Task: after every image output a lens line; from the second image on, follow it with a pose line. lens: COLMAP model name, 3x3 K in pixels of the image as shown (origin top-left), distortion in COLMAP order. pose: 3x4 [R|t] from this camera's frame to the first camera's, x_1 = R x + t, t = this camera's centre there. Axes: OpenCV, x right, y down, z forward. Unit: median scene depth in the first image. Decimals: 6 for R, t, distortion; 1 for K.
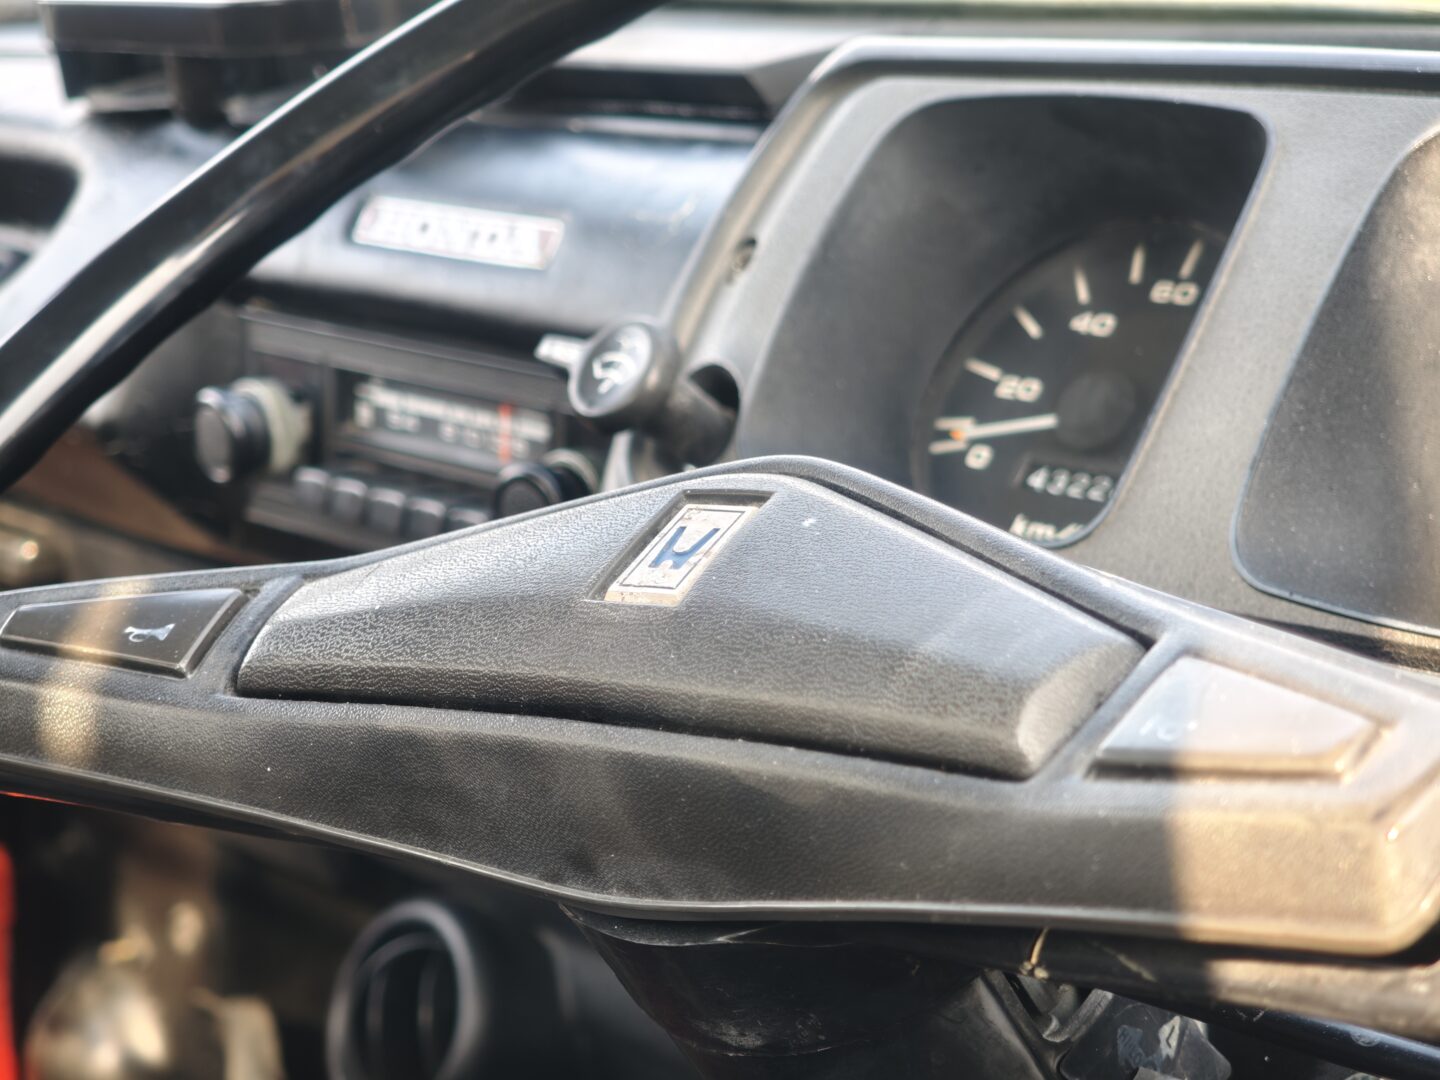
lens RADIAL K [[2795.8, 0, 715.6], [0, 2795.8, 542.2], [0, 0, 1]] dist [0.211579, 0.000000]
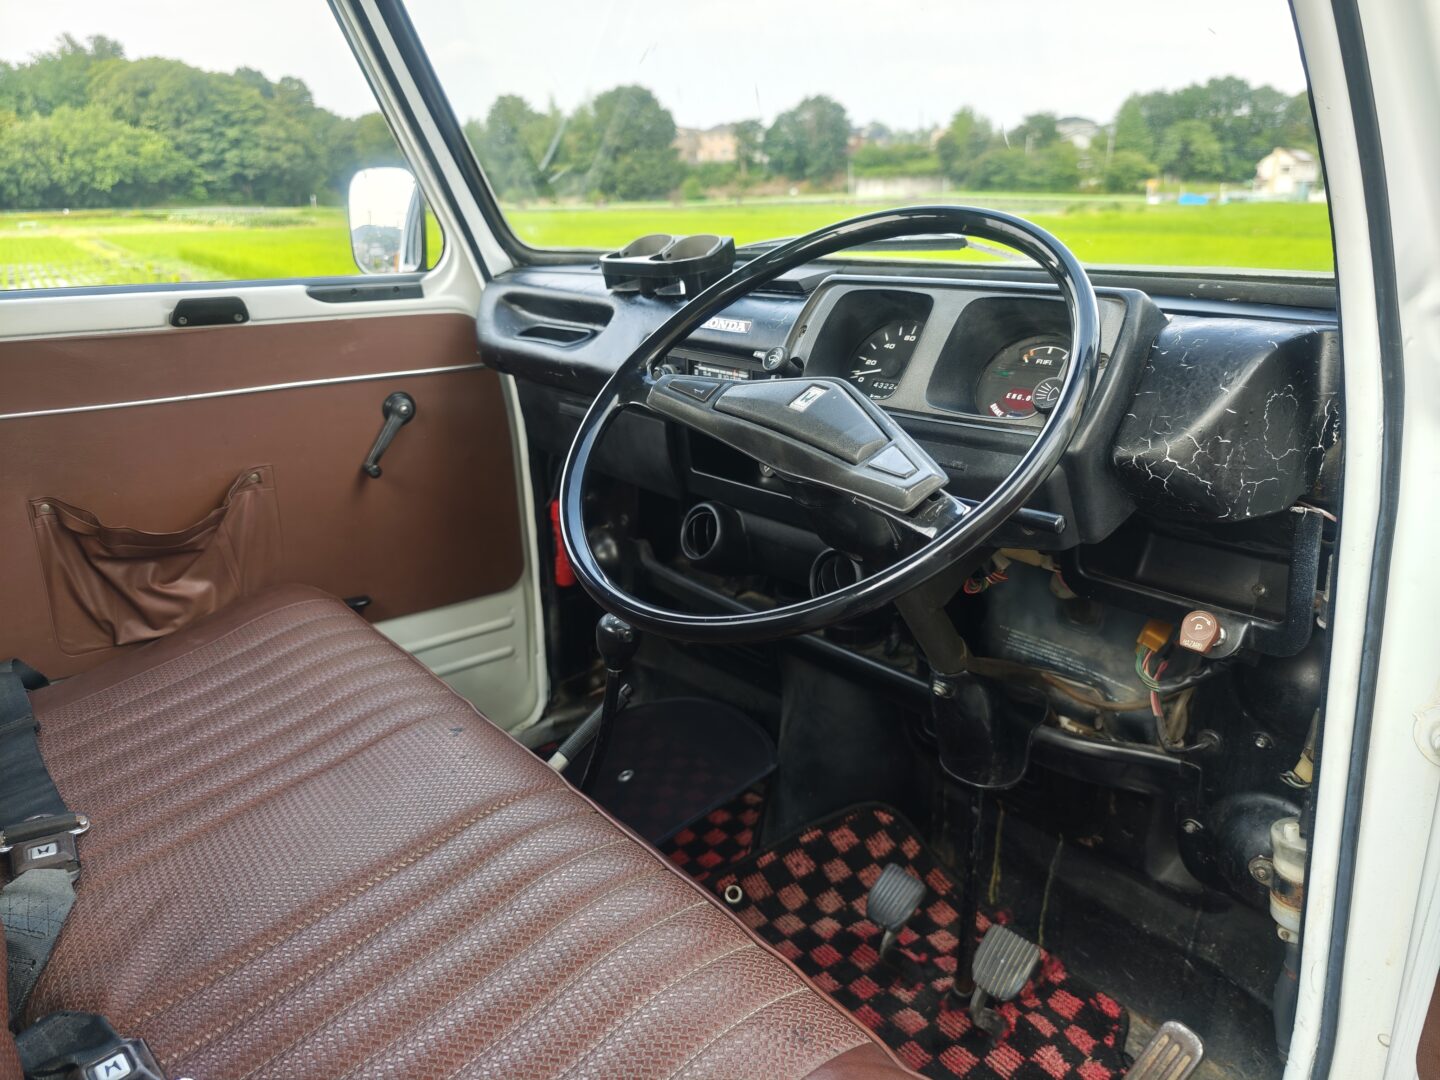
lens RADIAL K [[994.2, 0, 718.7], [0, 994.2, 536.1], [0, 0, 1]] dist [0.010924, -0.021443]
pose [[0.999886, -0.014127, -0.005338, -0.107774], [0.014639, 0.993537, 0.112561, 0.029458], [0.003713, -0.112626, 0.993630, -0.454068]]
